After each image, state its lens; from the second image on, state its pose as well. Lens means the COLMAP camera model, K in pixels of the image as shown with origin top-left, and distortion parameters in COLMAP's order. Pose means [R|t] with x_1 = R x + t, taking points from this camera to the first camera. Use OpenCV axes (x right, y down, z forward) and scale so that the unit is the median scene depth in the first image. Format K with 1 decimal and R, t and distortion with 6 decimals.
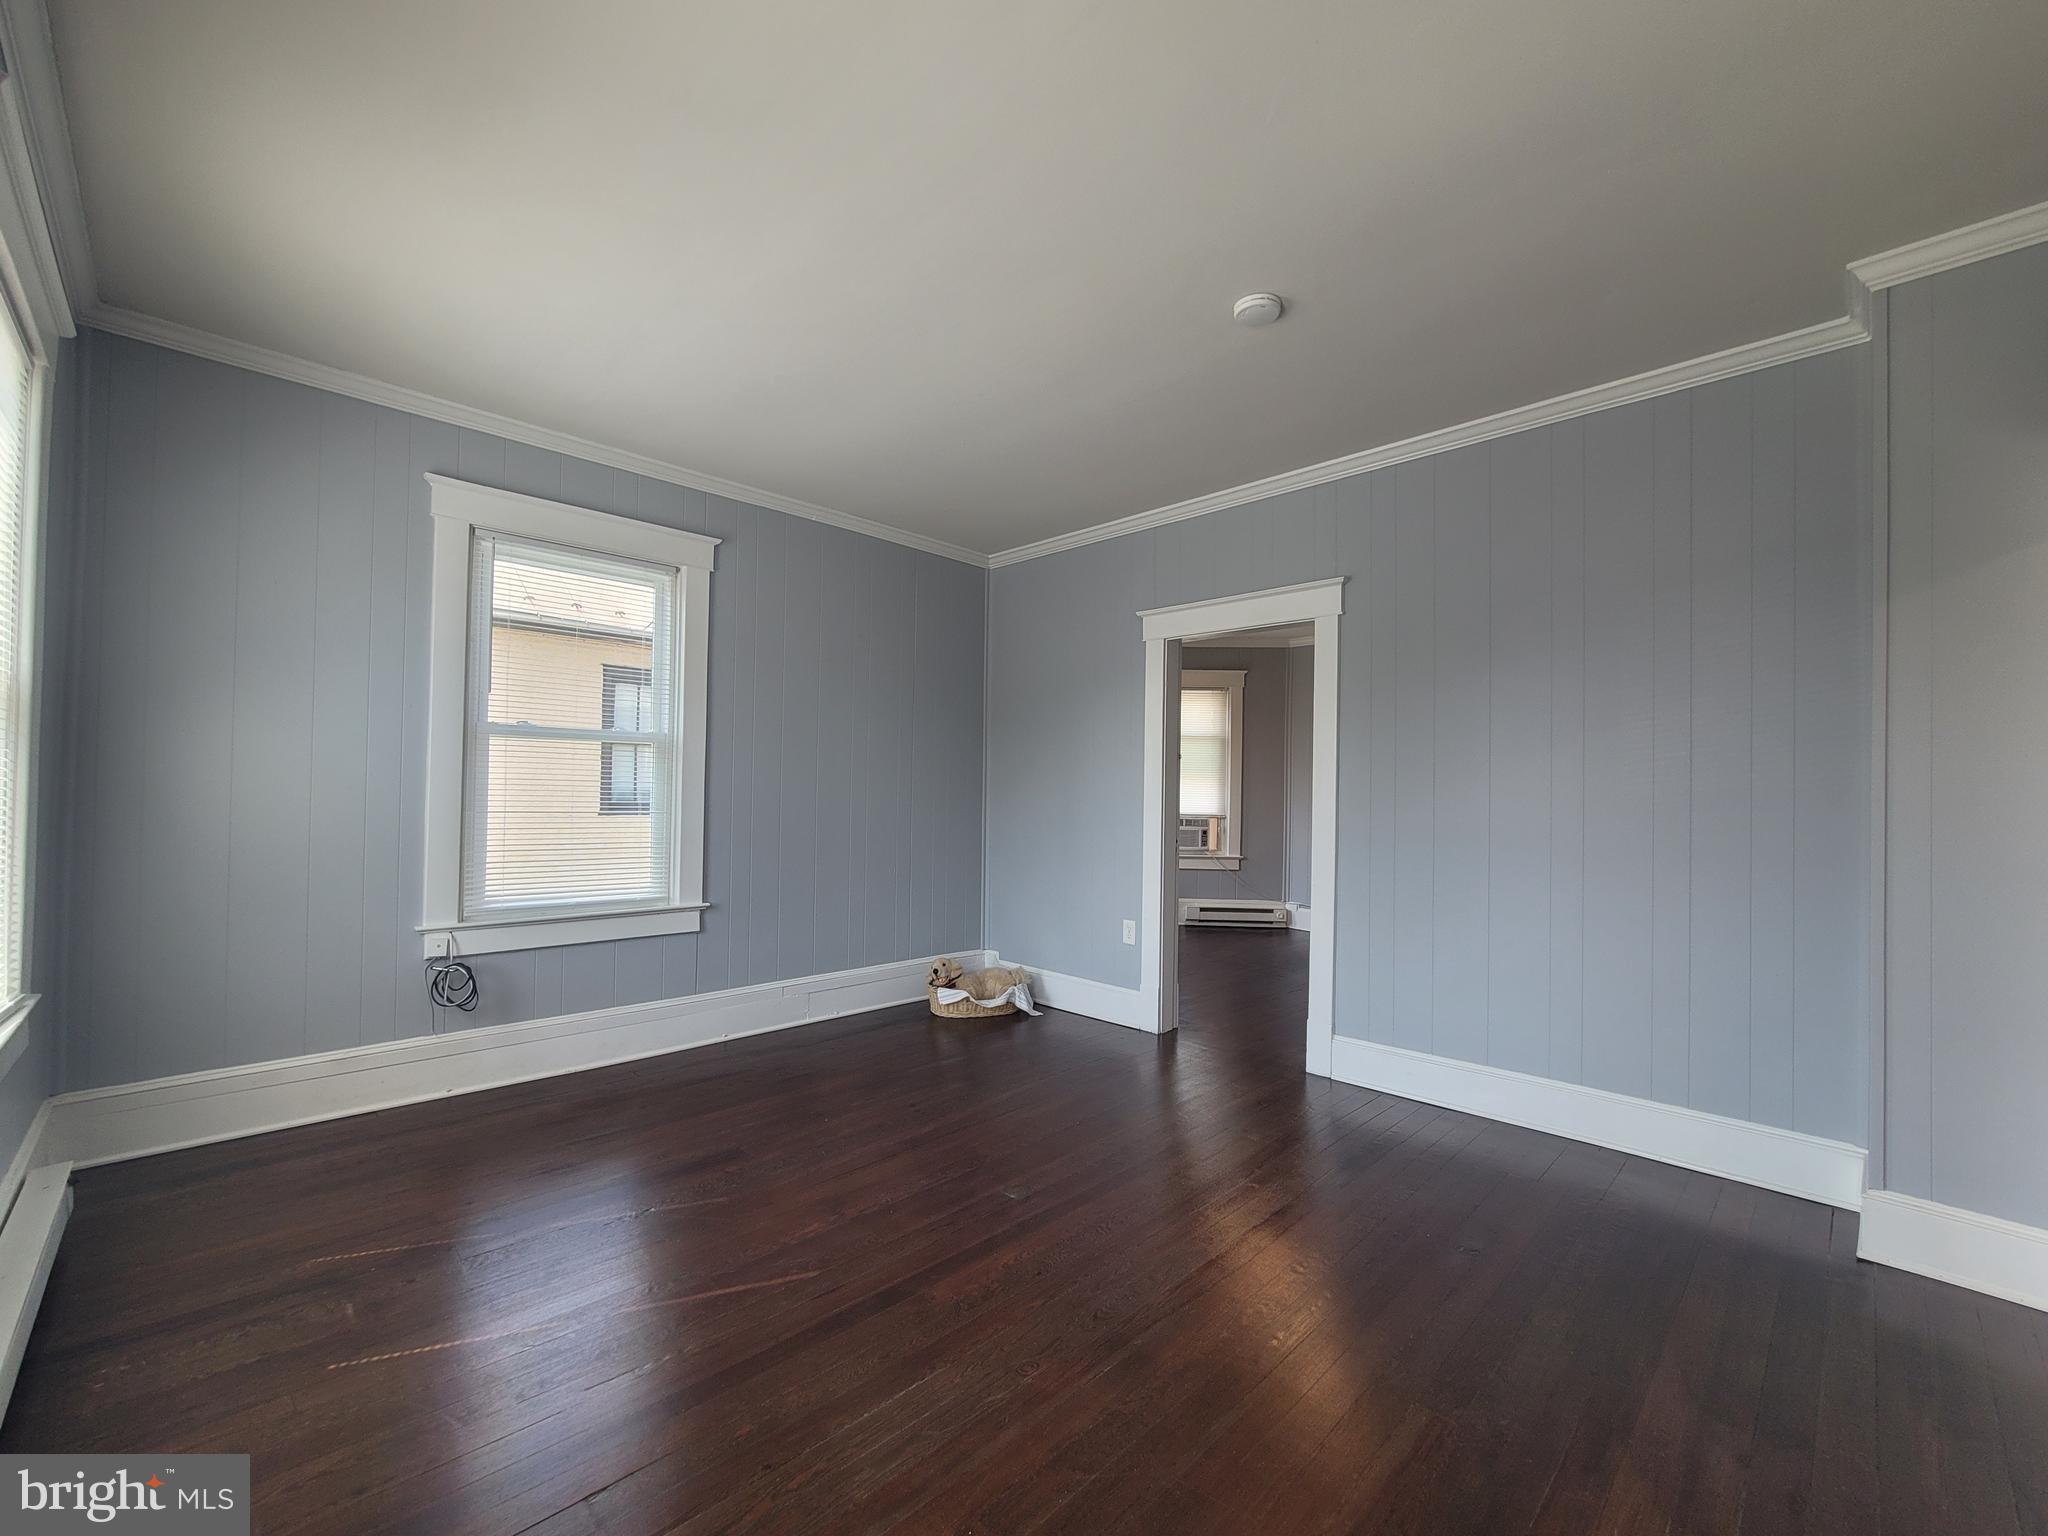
lens RADIAL K [[835.2, 0, 1039.2], [0, 835.2, 780.7], [0, 0, 1]] dist [-0.000388, -0.000130]
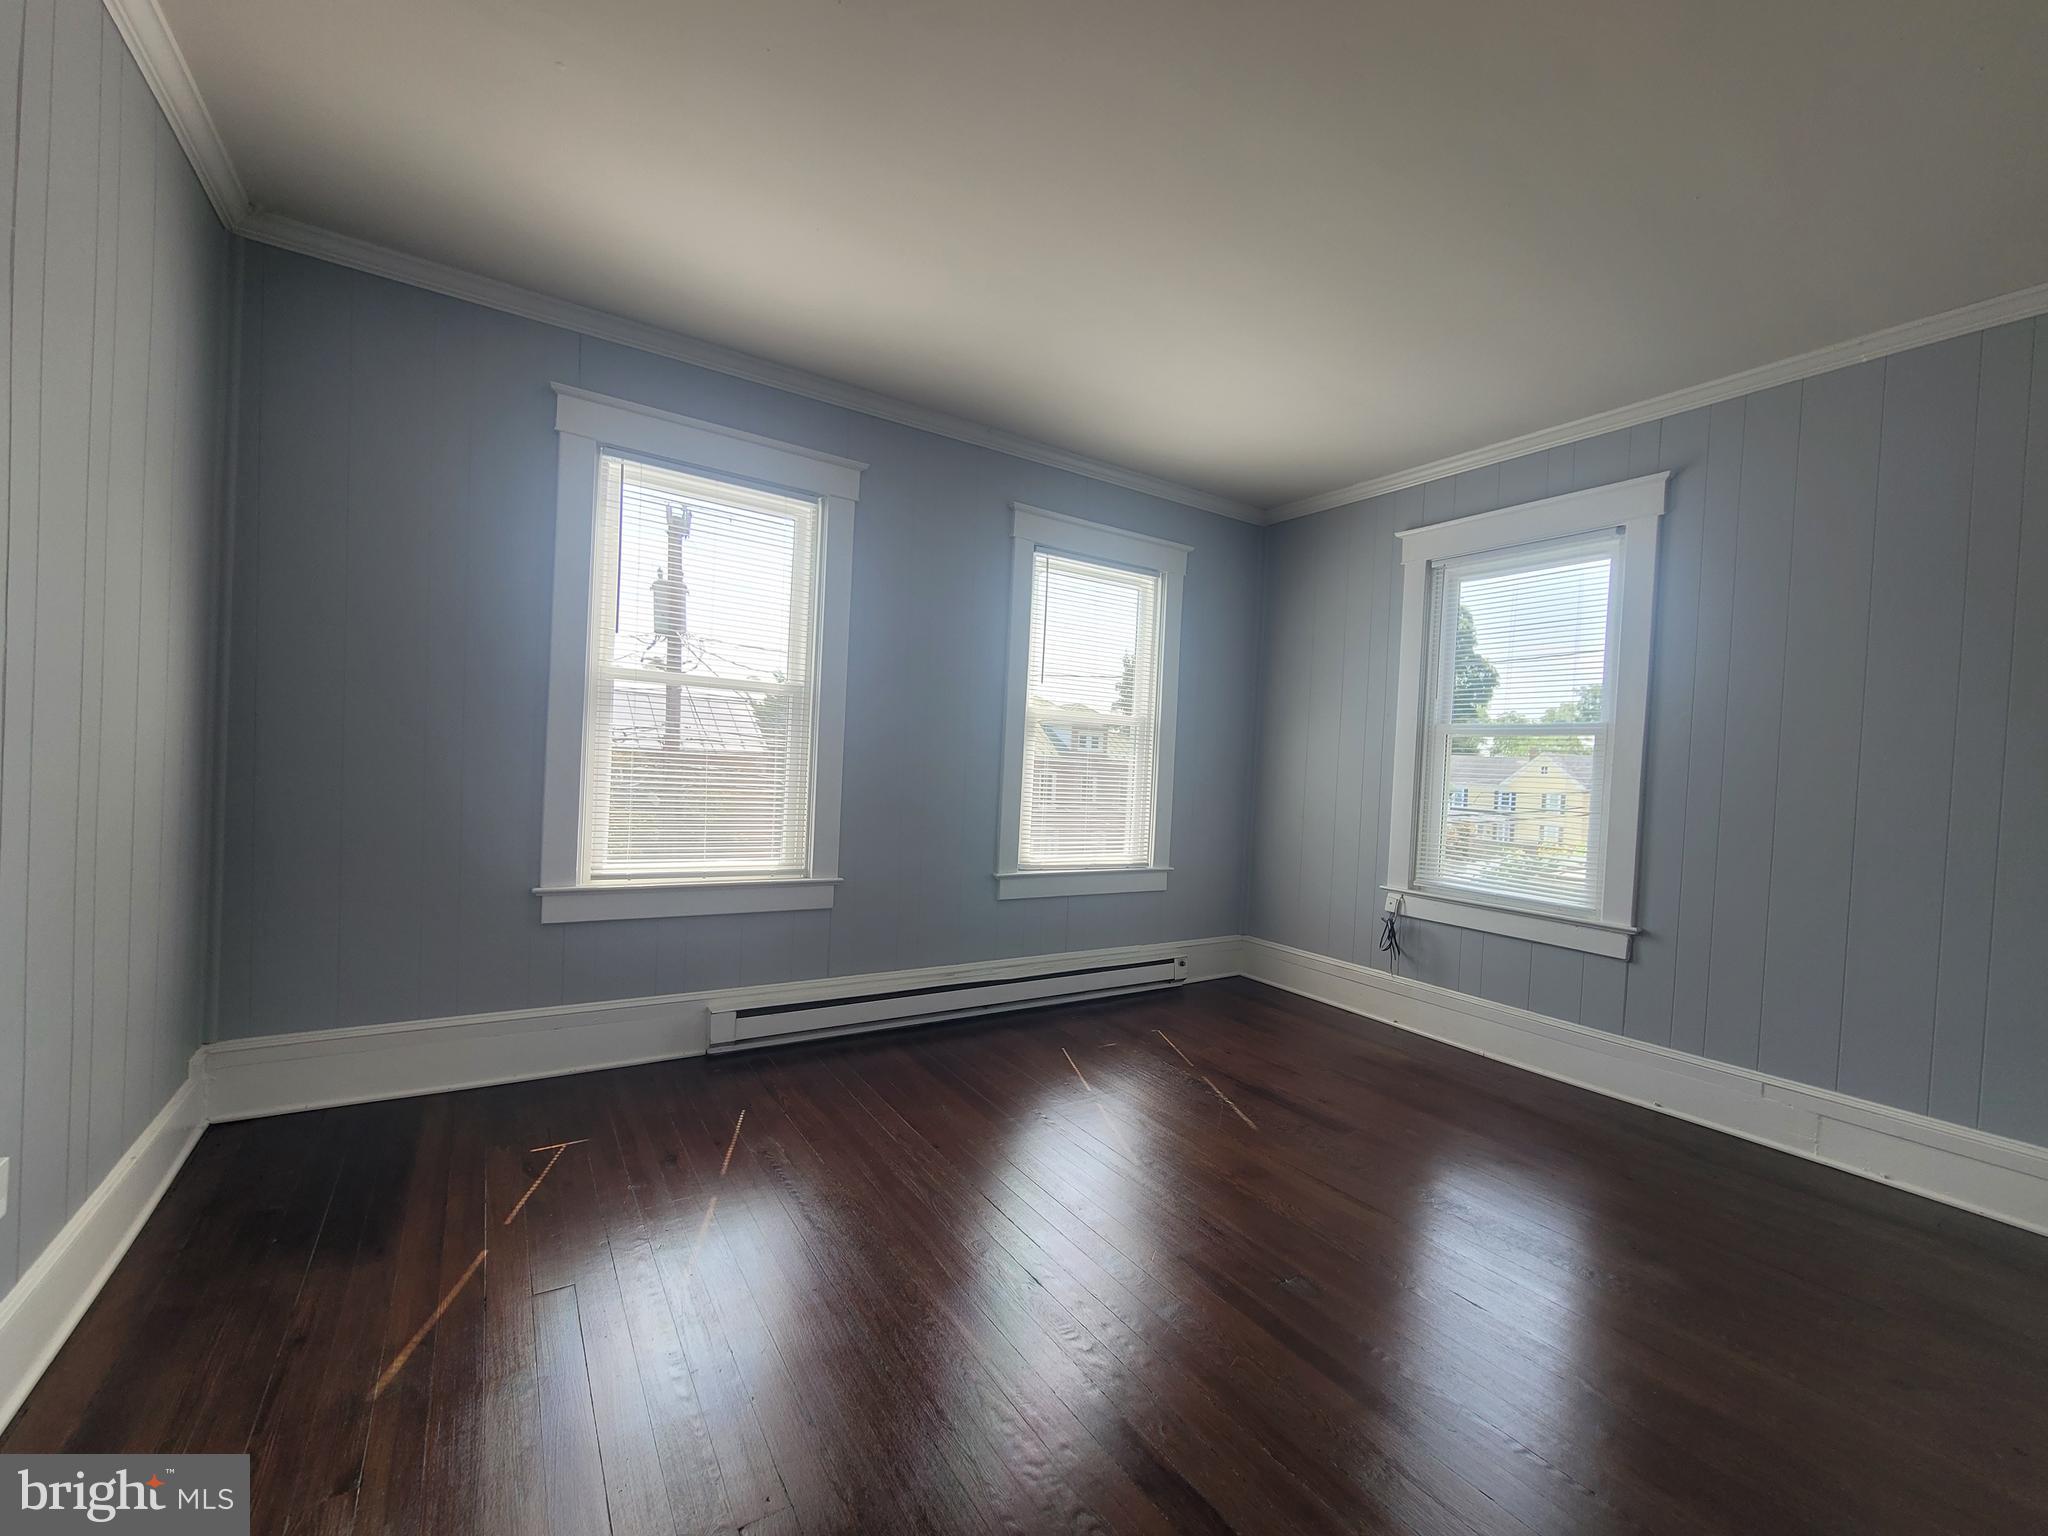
lens RADIAL K [[835.2, 0, 1039.2], [0, 835.2, 780.7], [0, 0, 1]] dist [-0.000388, -0.000130]
pose [[-0.193550, -0.003247, -0.981085, 0.591185], [-0.036280, 0.999334, 0.003850, 0.025104], [0.980419, 0.036339, -0.193539, 0.676646]]
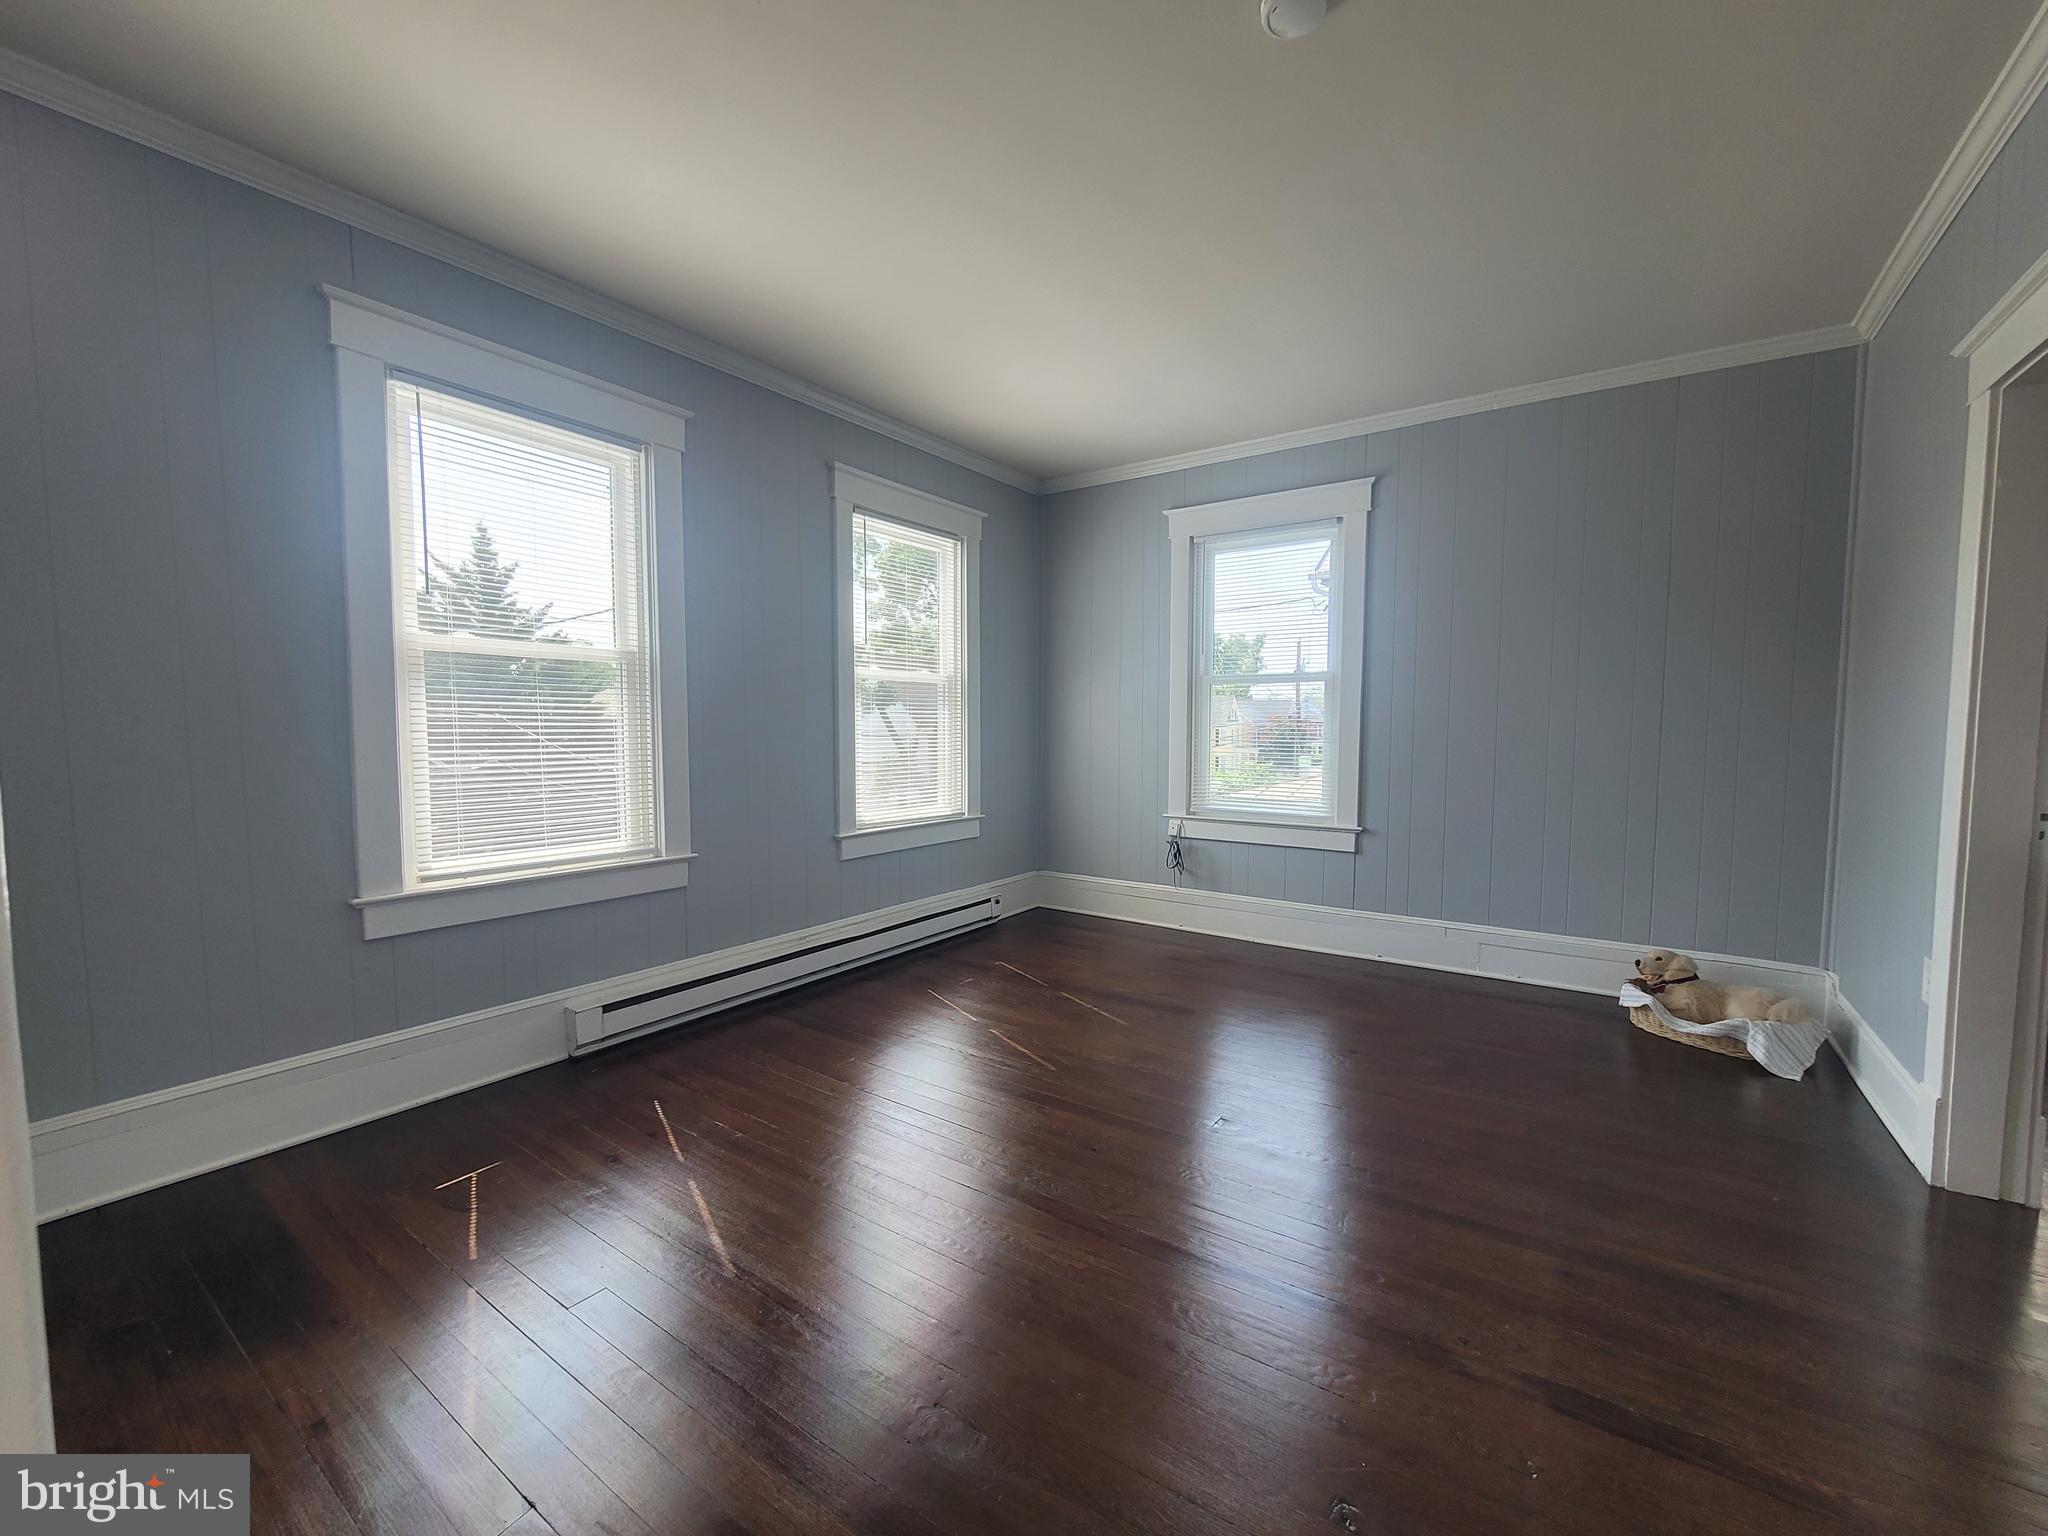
lens RADIAL K [[831.3, 0, 1043.1], [0, 831.3, 778.0], [0, 0, 1]] dist [-0.001374, -0.000285]
pose [[0.186579, 0.049052, -0.981215, 0.659740], [0.015805, 0.998474, 0.052920, 0.023736], [0.982313, -0.025382, 0.185518, 0.468560]]
